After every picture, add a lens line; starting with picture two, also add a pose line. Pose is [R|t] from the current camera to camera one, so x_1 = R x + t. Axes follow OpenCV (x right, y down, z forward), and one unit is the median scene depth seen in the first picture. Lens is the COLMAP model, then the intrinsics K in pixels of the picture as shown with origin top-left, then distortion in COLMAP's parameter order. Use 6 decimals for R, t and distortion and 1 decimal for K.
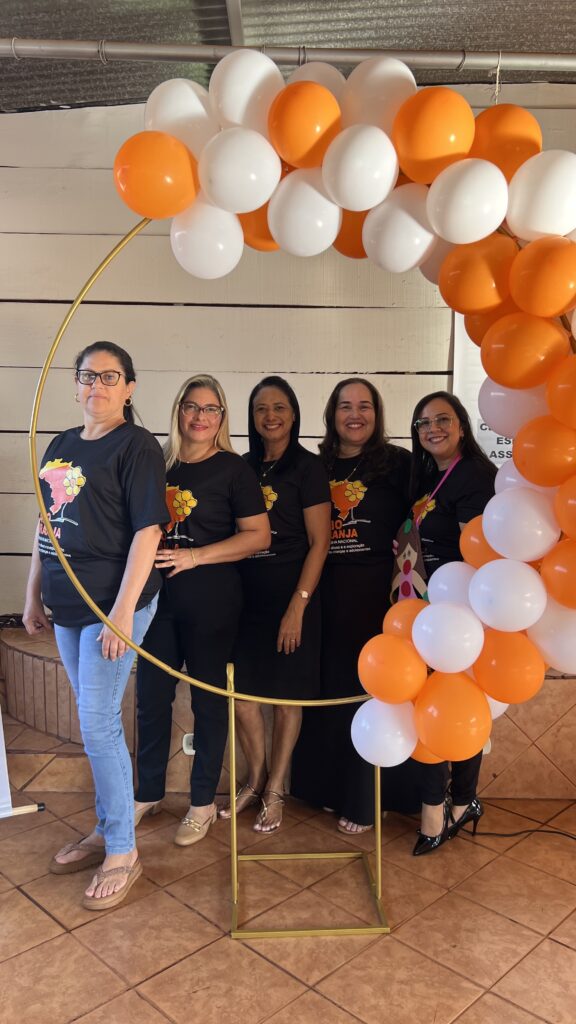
lens RADIAL K [[768.6, 0, 288.0], [0, 768.6, 512.0], [0, 0, 1]] dist [0.063911, -0.078470]
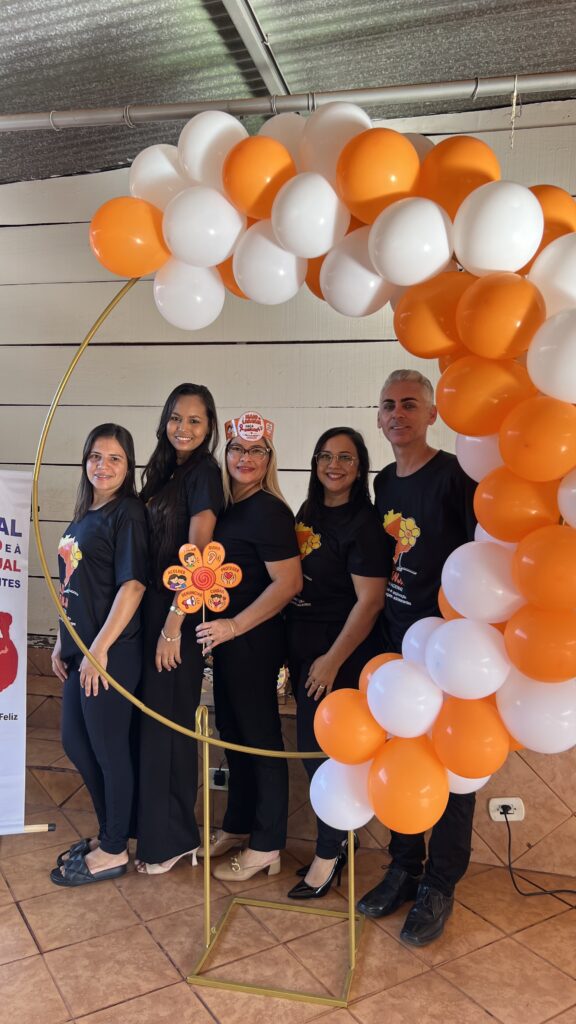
lens RADIAL K [[766.2, 0, 290.6], [0, 766.2, 507.3], [0, 0, 1]] dist [0.060256, -0.073501]
pose [[0.973572, 0.017812, -0.227685, 0.257761], [-0.024635, 0.999327, -0.027161, -0.037821], [0.227048, 0.032052, 0.973356, 0.041203]]
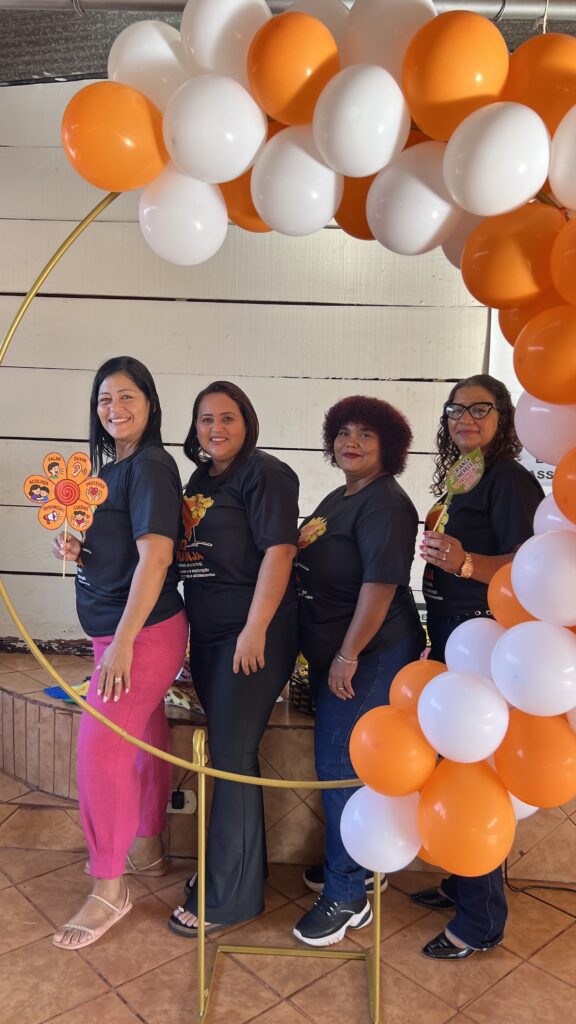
lens RADIAL K [[763.1, 0, 288.9], [0, 763.1, 515.8], [0, 0, 1]] dist [0.061244, -0.073427]
pose [[0.998324, 0.025929, -0.051738, 0.059571], [-0.025796, 0.999662, 0.003228, -0.037724], [0.051804, -0.001888, 0.998655, 0.183893]]
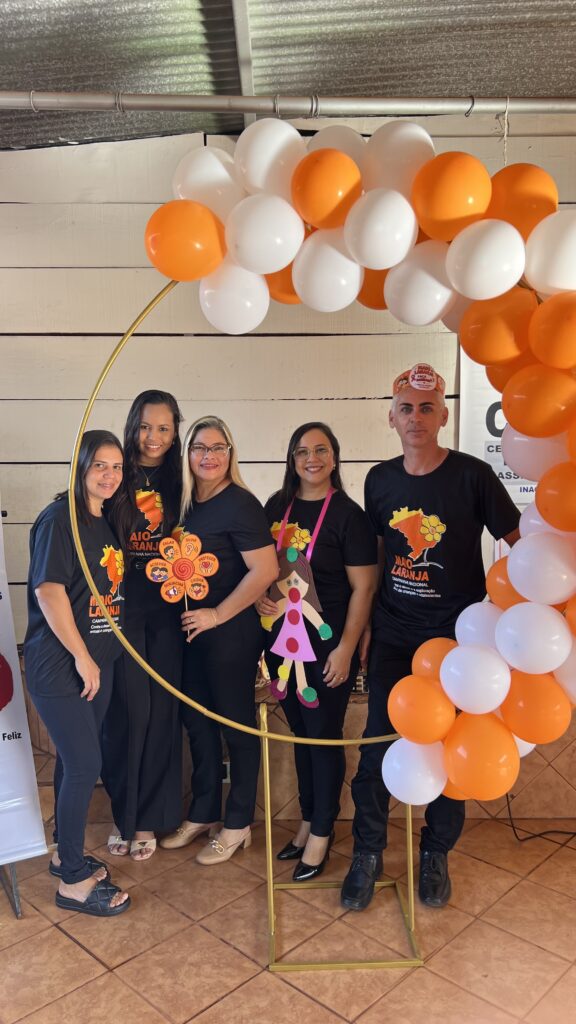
lens RADIAL K [[768.6, 0, 284.4], [0, 768.6, 507.1], [0, 0, 1]] dist [0.065378, -0.079053]
pose [[0.999755, -0.020772, 0.007589, -0.045501], [0.020751, 0.999781, 0.002855, -0.067932], [-0.007647, -0.002696, 0.999967, -0.027606]]
